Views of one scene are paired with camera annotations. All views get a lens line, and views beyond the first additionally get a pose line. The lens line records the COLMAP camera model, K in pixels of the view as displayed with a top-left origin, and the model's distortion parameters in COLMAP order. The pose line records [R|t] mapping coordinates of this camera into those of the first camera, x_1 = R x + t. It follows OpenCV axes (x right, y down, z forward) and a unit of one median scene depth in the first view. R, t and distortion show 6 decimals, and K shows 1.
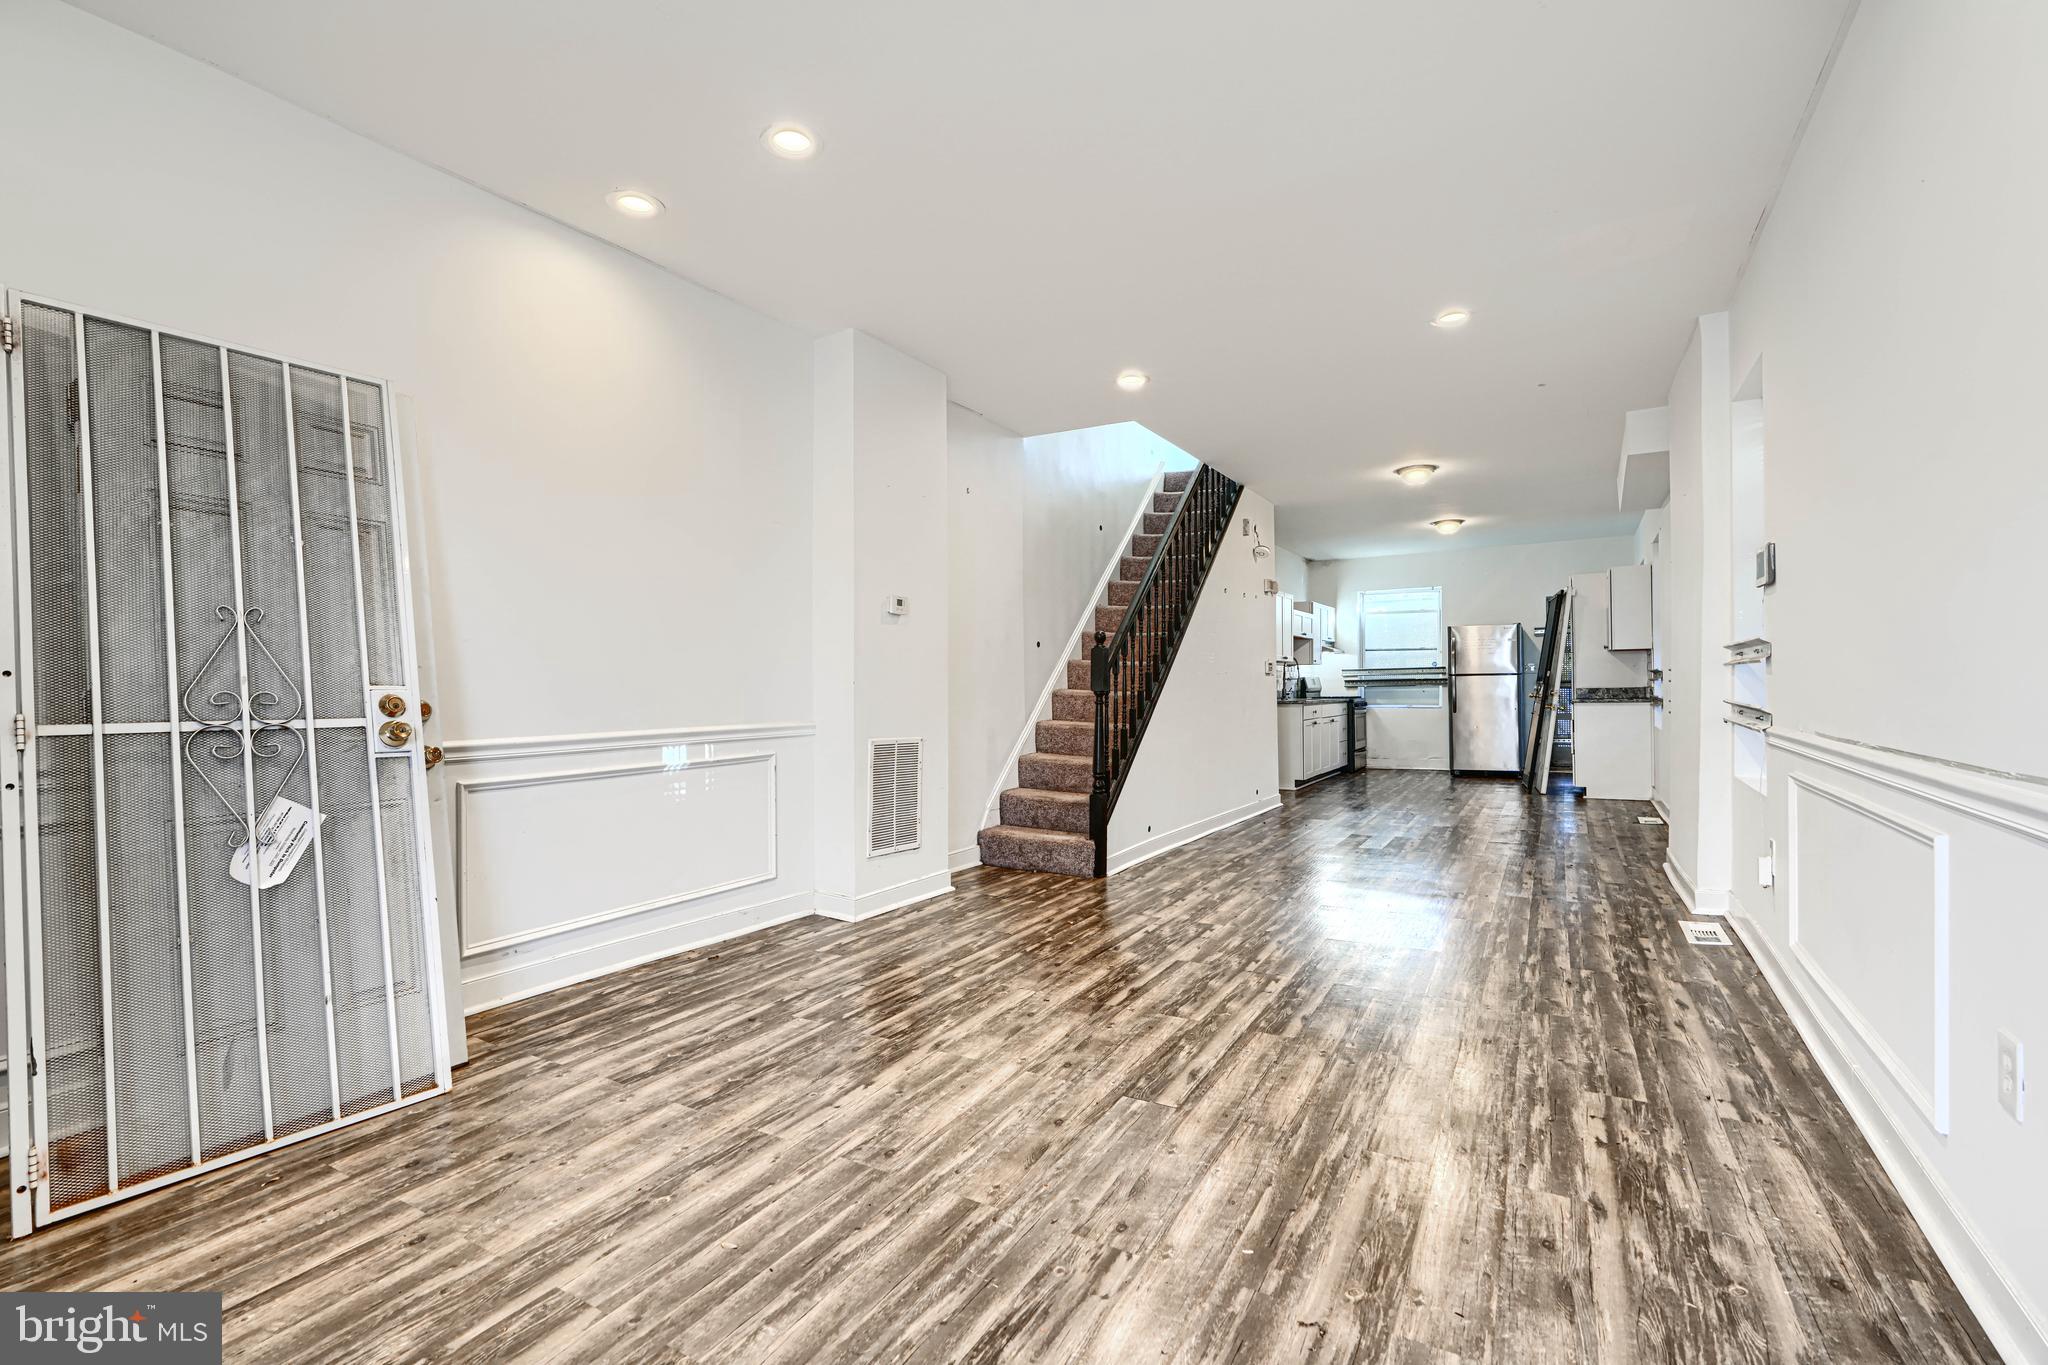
lens RADIAL K [[933.5, 0, 1021.9], [0, 933.5, 697.6], [0, 0, 1]] dist [-0.001702, 0.000821]
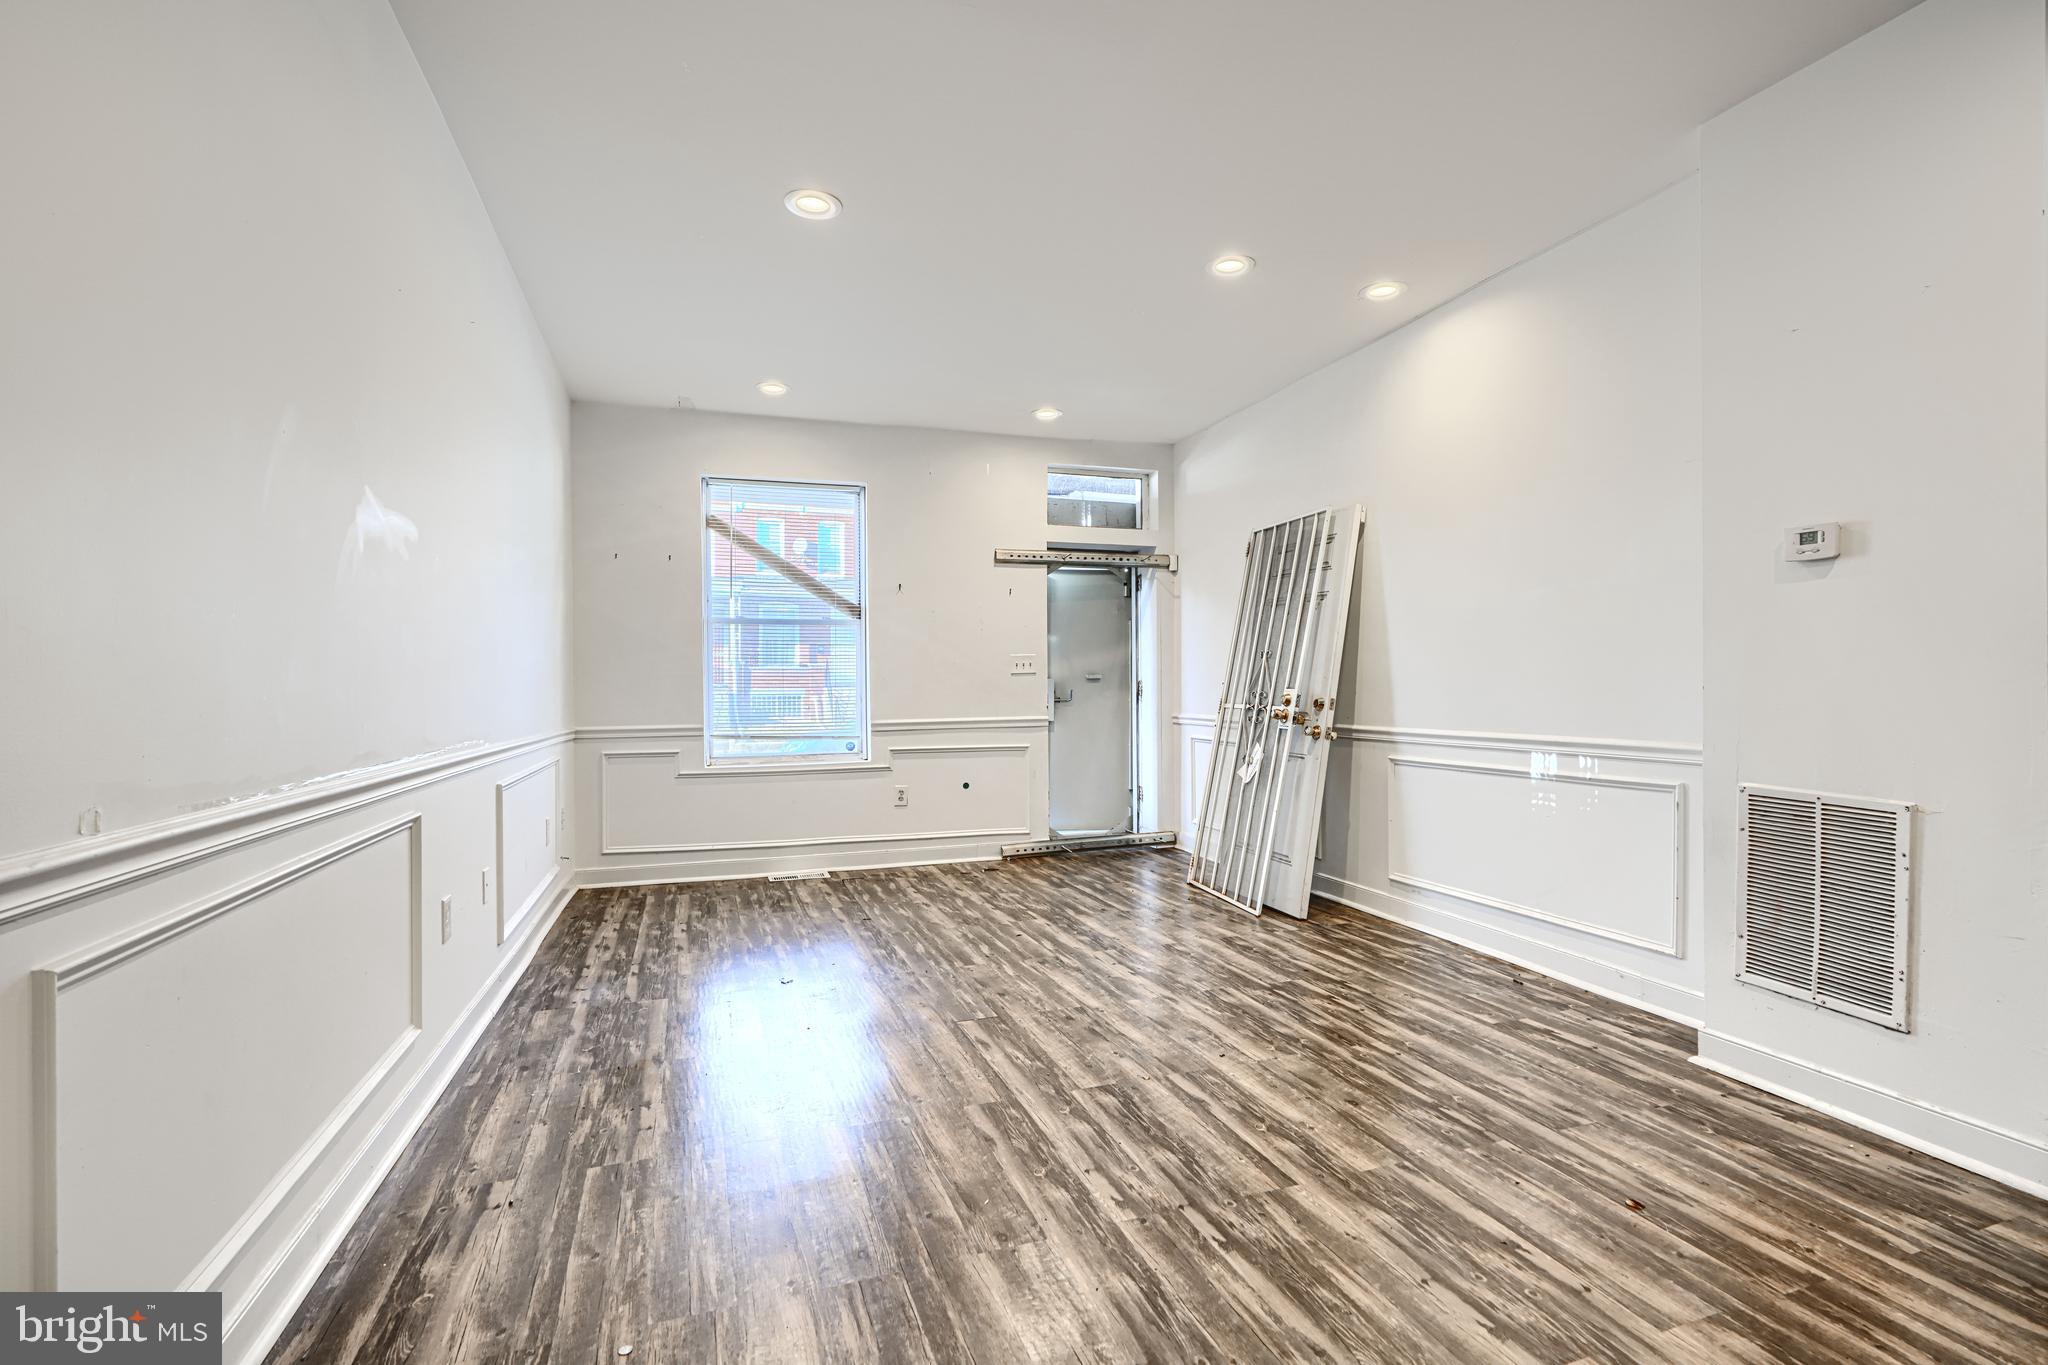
lens RADIAL K [[933.5, 0, 1021.9], [0, 933.5, 697.6], [0, 0, 1]] dist [-0.001702, 0.000821]
pose [[-0.653280, 0.016270, -0.756942, 0.802615], [-0.004583, 0.999666, 0.025442, -0.030947], [0.757103, 0.020090, -0.652987, 1.419803]]
